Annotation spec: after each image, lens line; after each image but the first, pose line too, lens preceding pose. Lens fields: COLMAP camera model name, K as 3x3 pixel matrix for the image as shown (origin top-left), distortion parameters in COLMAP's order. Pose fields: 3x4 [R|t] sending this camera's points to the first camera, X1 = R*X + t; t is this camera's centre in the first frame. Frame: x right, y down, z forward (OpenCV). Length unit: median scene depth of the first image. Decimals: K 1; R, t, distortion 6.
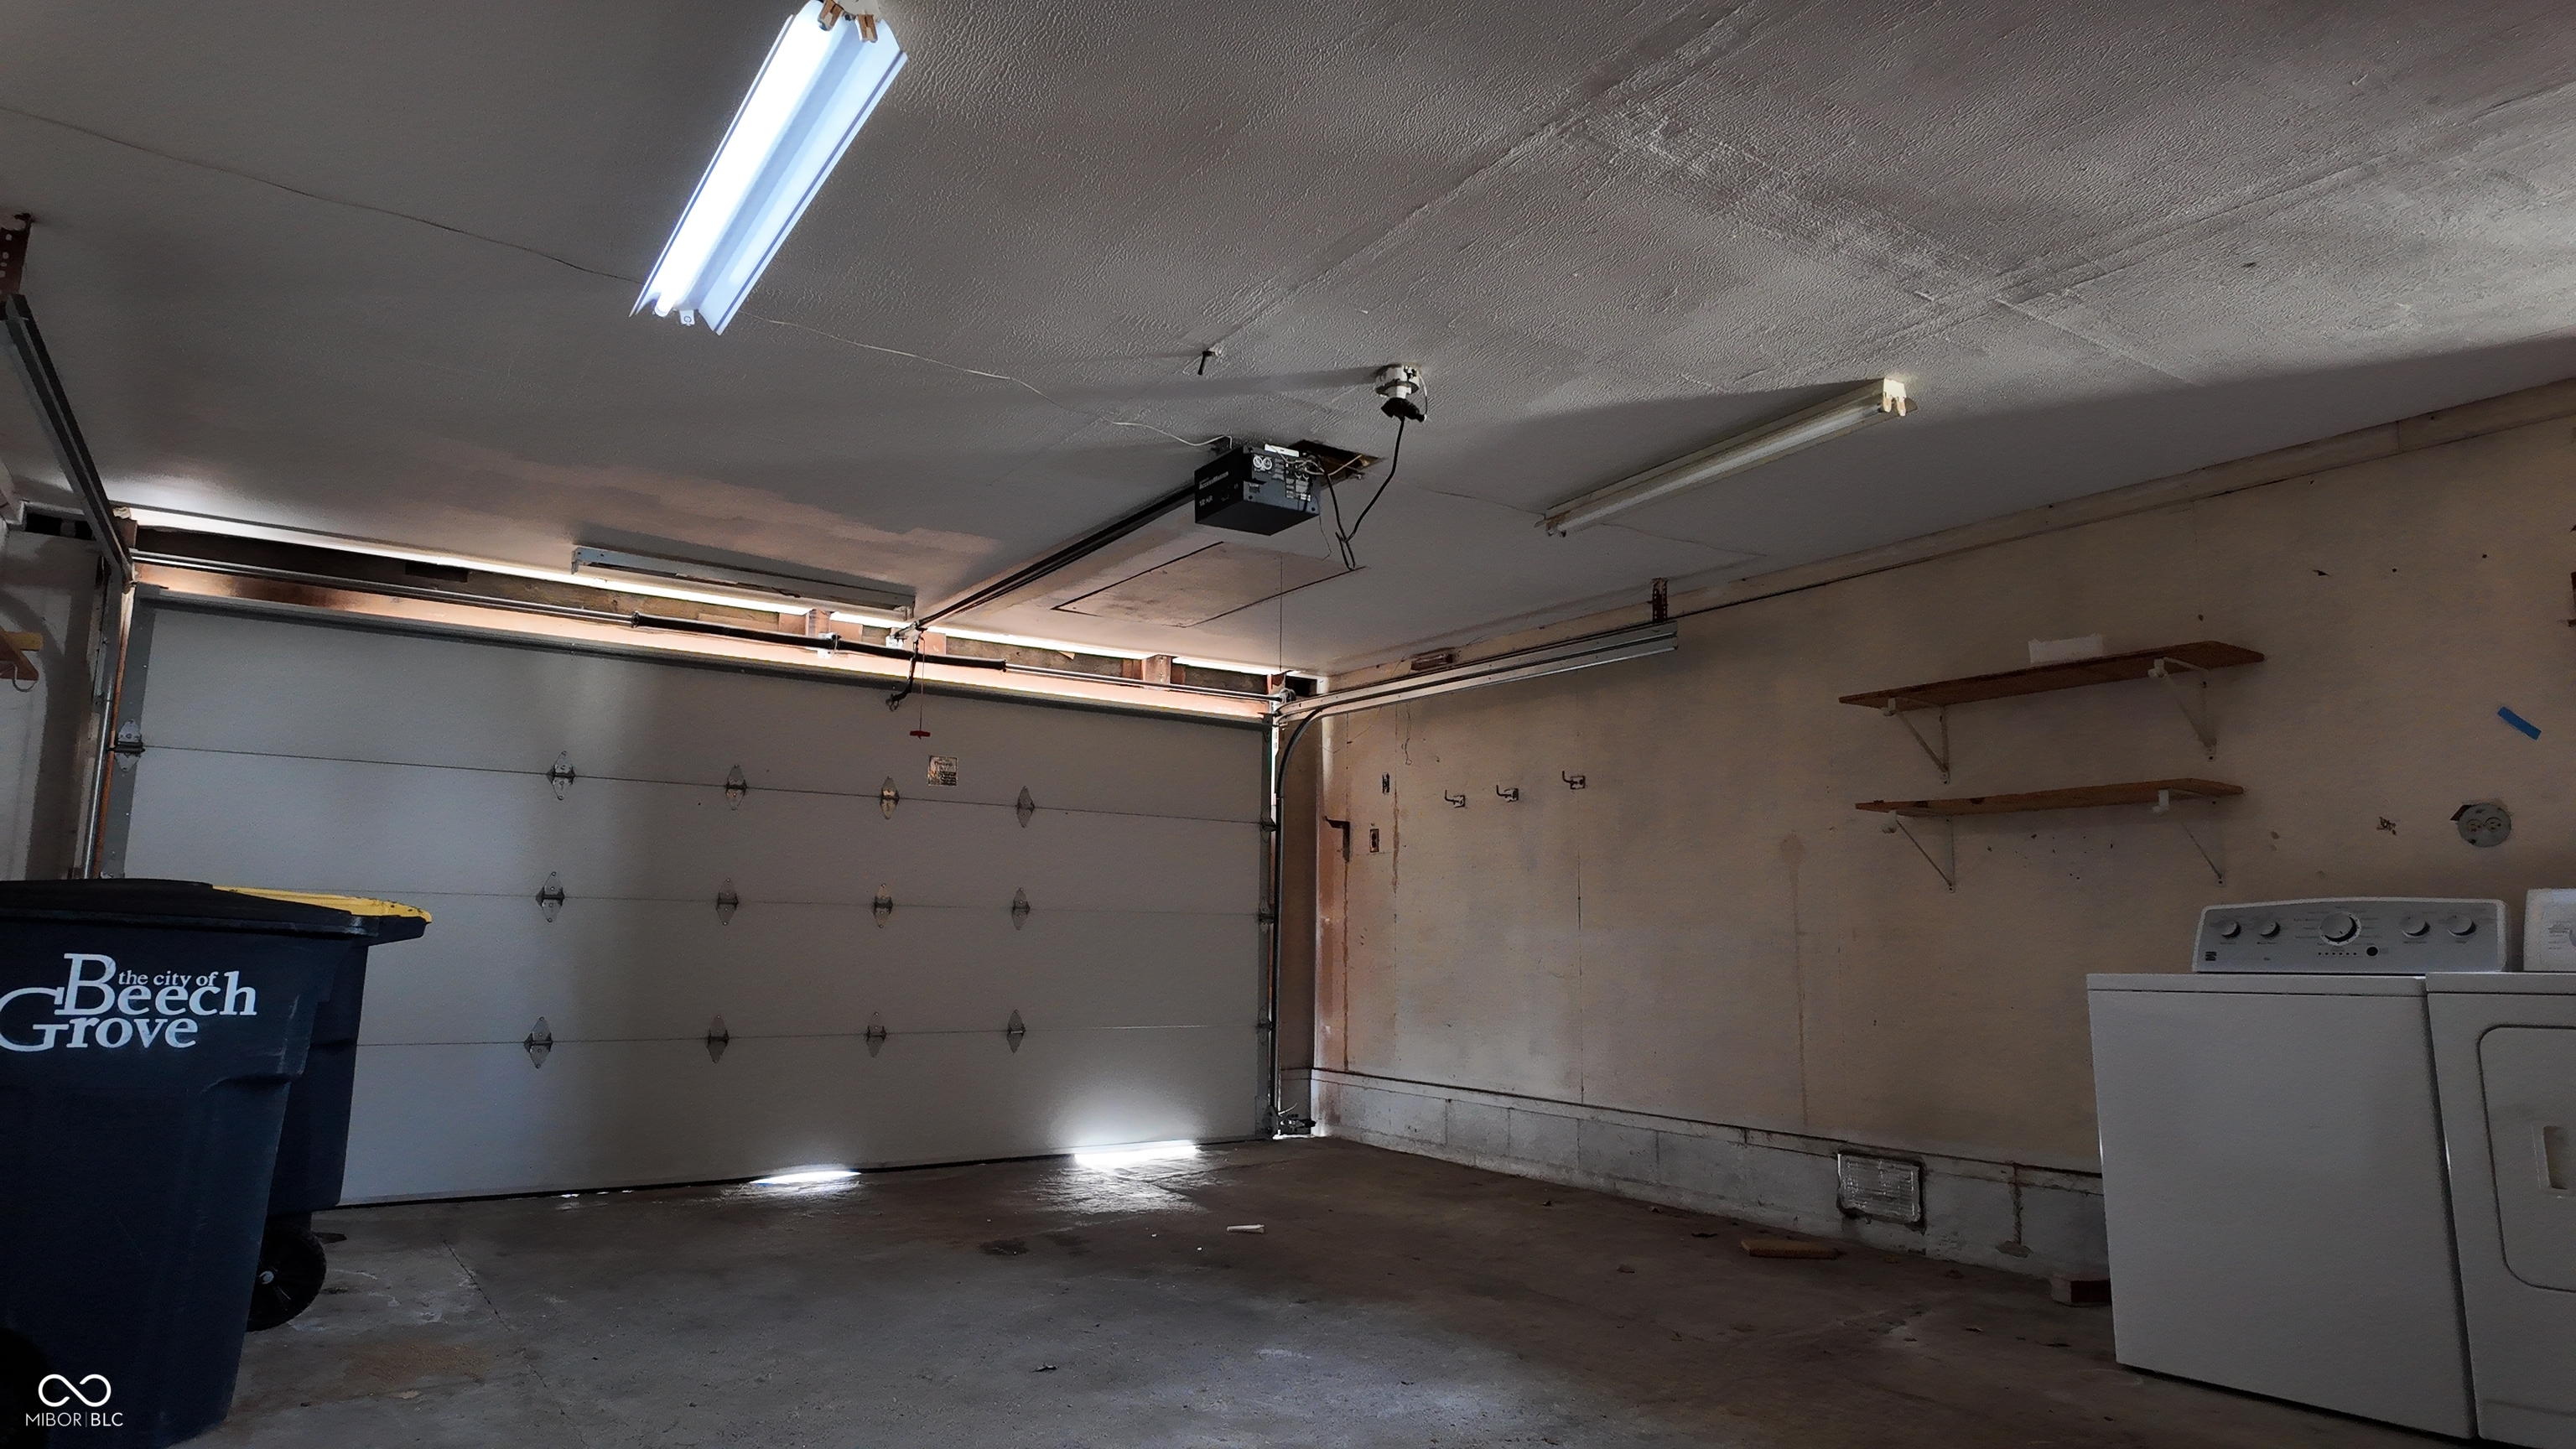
lens RADIAL K [[1516.2, 0, 1283.5], [0, 1516.2, 719.8], [0, 0, 1]] dist [0.026853, -0.028003]
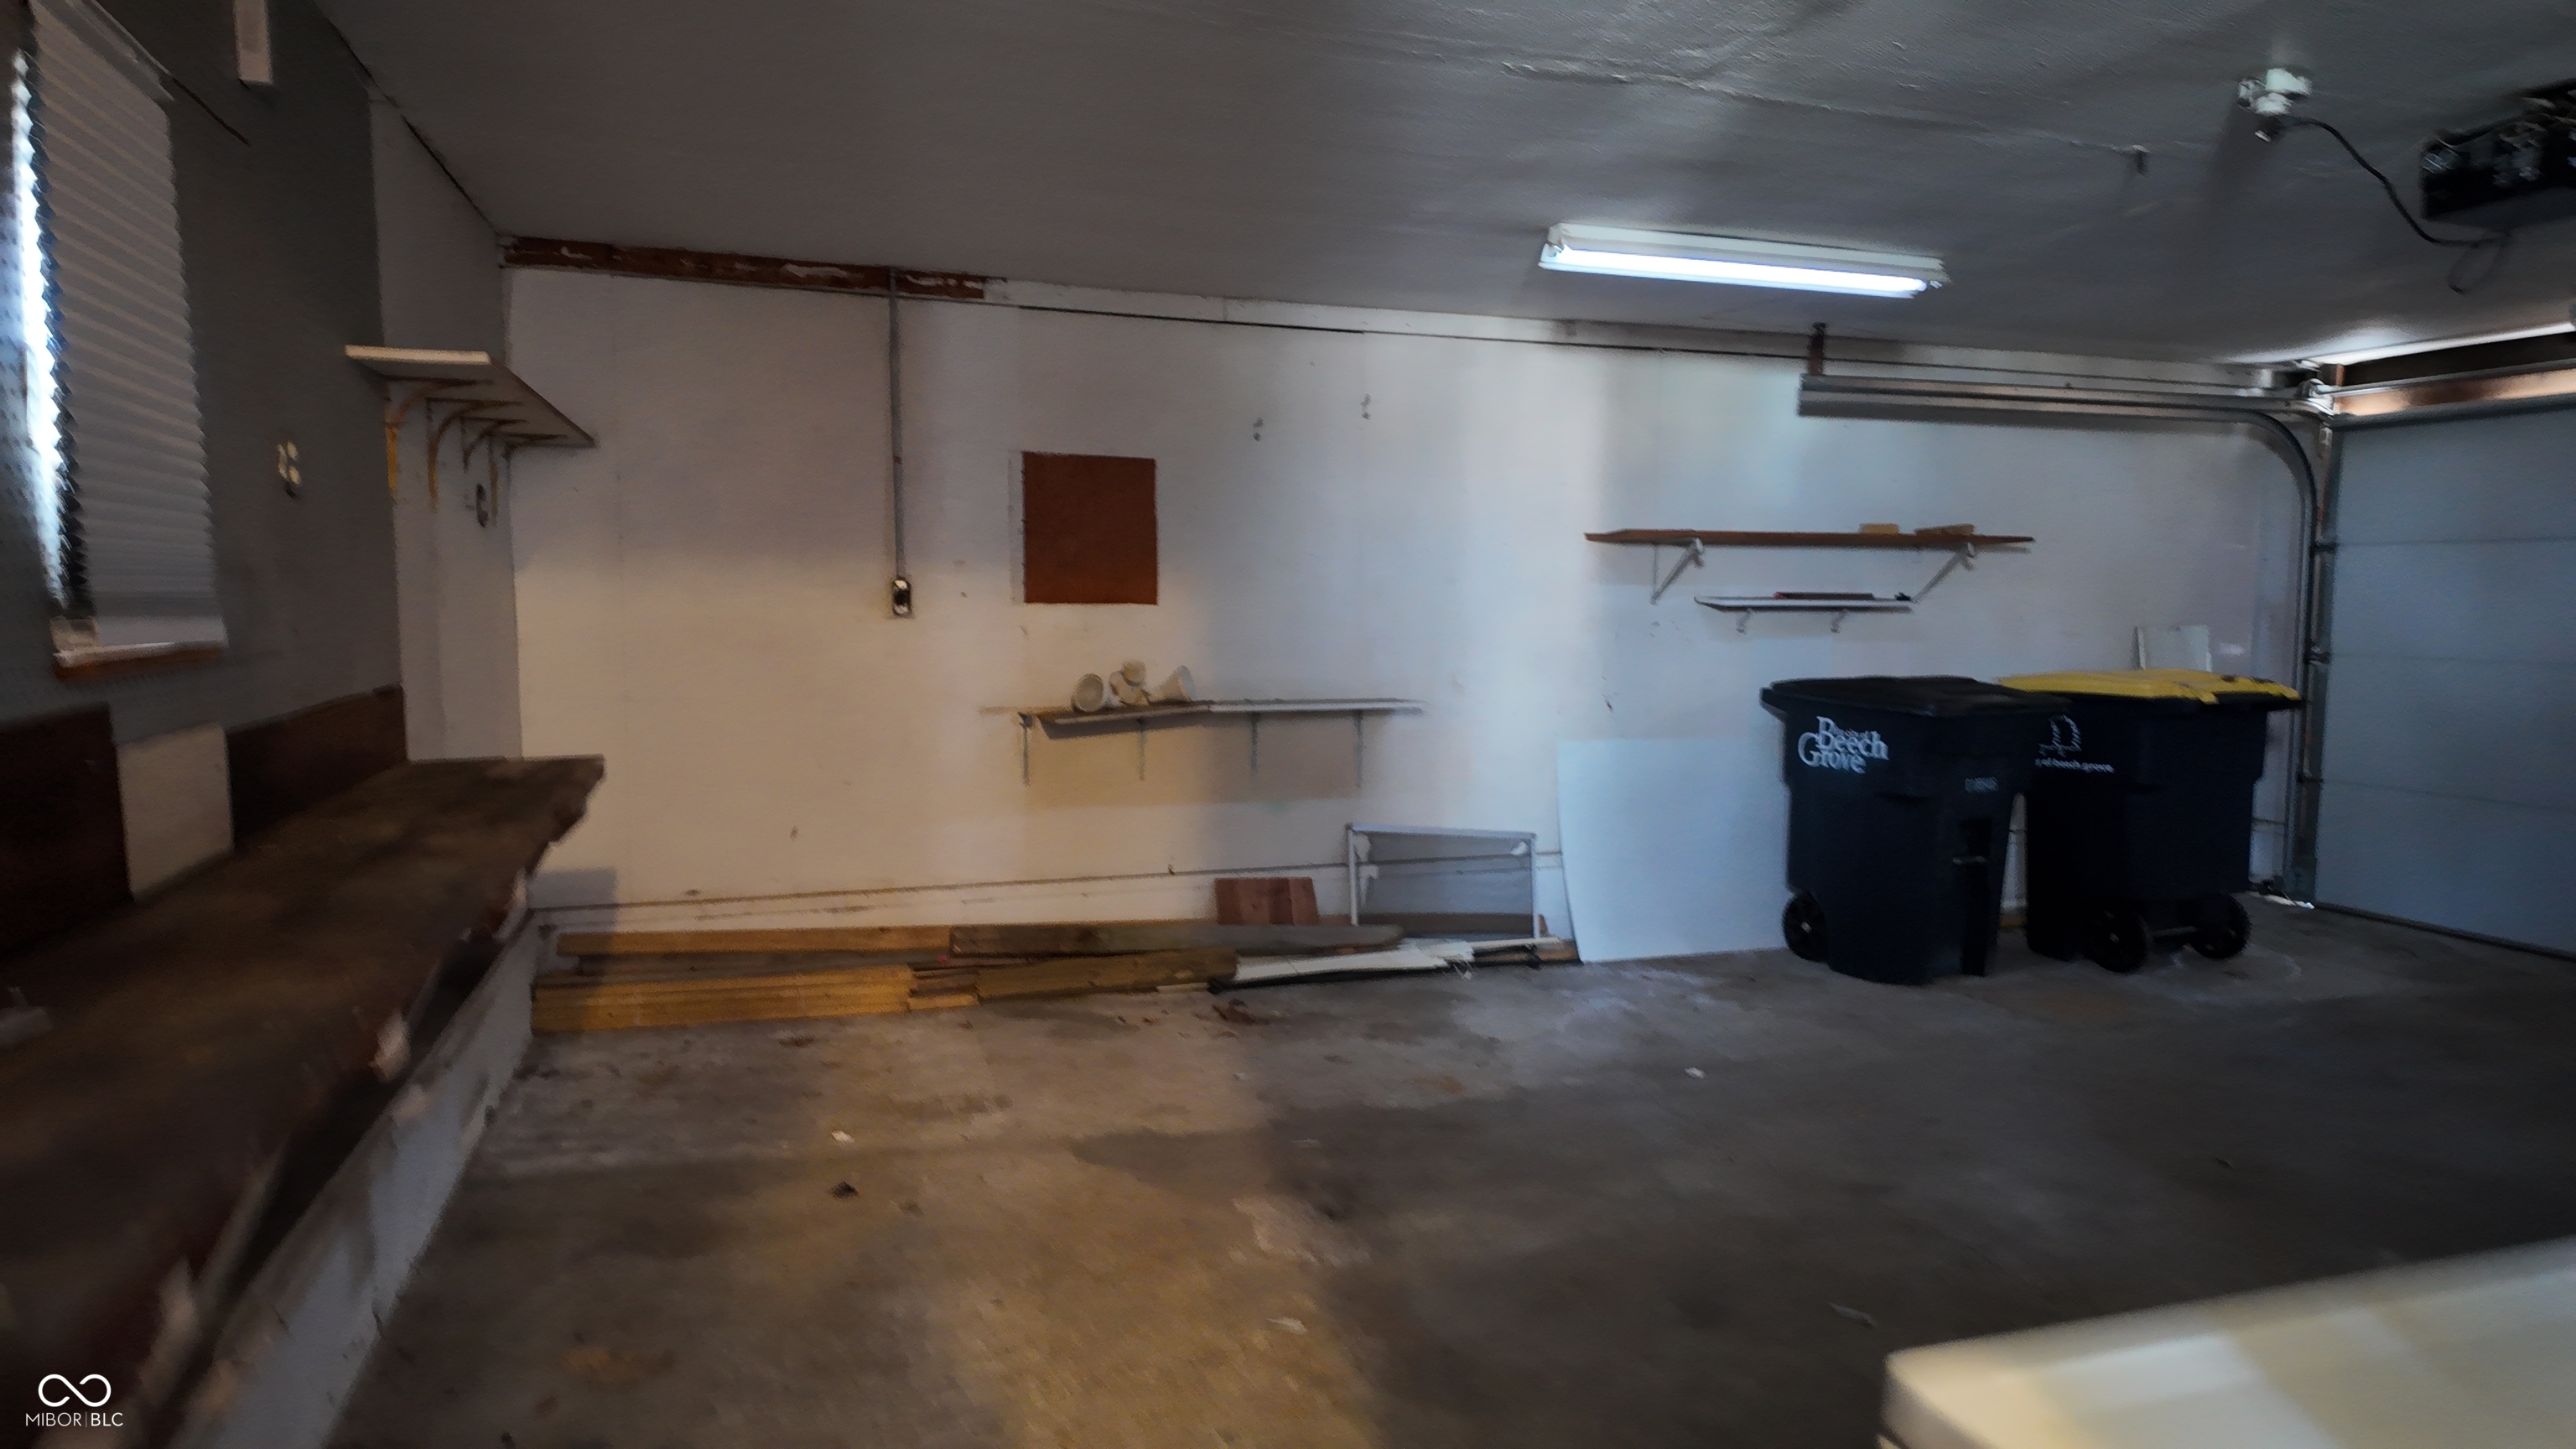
lens RADIAL K [[1516.2, 0, 1282.8], [0, 1516.2, 727.8], [0, 0, 1]] dist [0.026853, -0.028003]
pose [[-0.258425, 0.072958, -0.963272, 1.196796], [0.136075, 0.989951, 0.038472, -0.001633], [0.956400, -0.121135, -0.265756, 0.819409]]
